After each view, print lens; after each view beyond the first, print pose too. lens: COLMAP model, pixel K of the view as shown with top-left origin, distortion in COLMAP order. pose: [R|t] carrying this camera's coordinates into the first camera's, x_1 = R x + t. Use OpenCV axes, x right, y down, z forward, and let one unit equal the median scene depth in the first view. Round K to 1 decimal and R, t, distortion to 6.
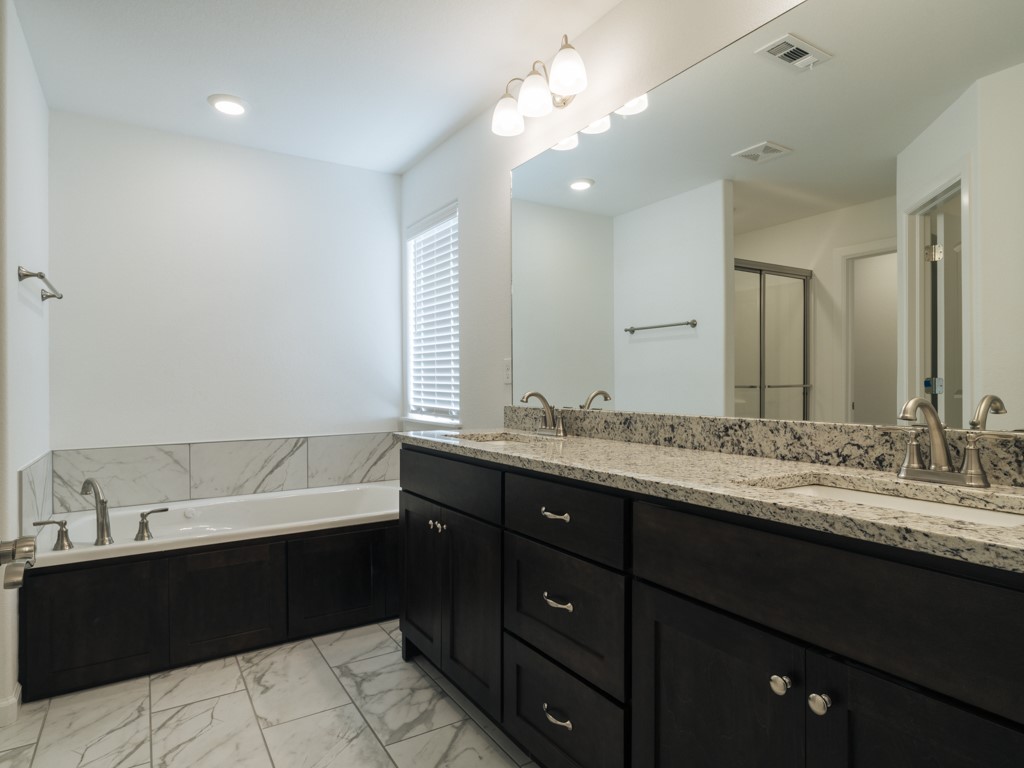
lens RADIAL K [[594.6, 0, 514.4], [0, 594.6, 384.2], [0, 0, 1]] dist [-0.005527, -0.000107]
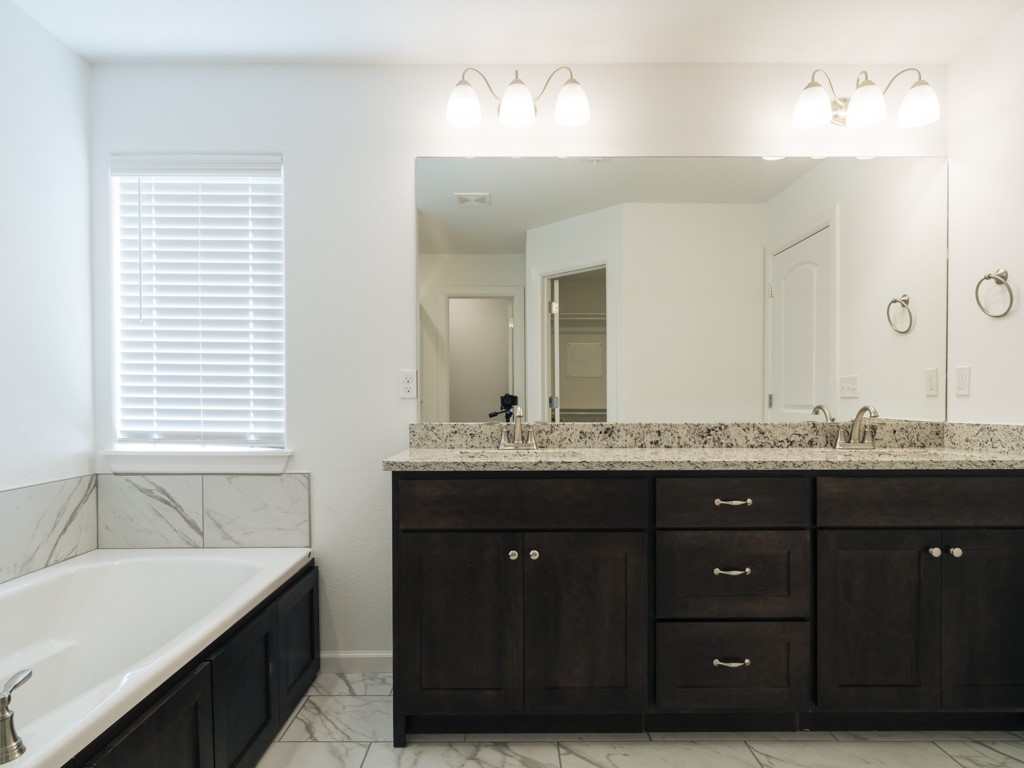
lens RADIAL K [[594.6, 0, 520.0], [0, 594.6, 413.3], [0, 0, 1]] dist [-0.005527, -0.000107]
pose [[0.528349, -0.014378, 0.848906, -1.069450], [-0.000677, 0.999849, 0.017355, 0.009574], [-0.849027, -0.009744, 0.528259, 0.631541]]
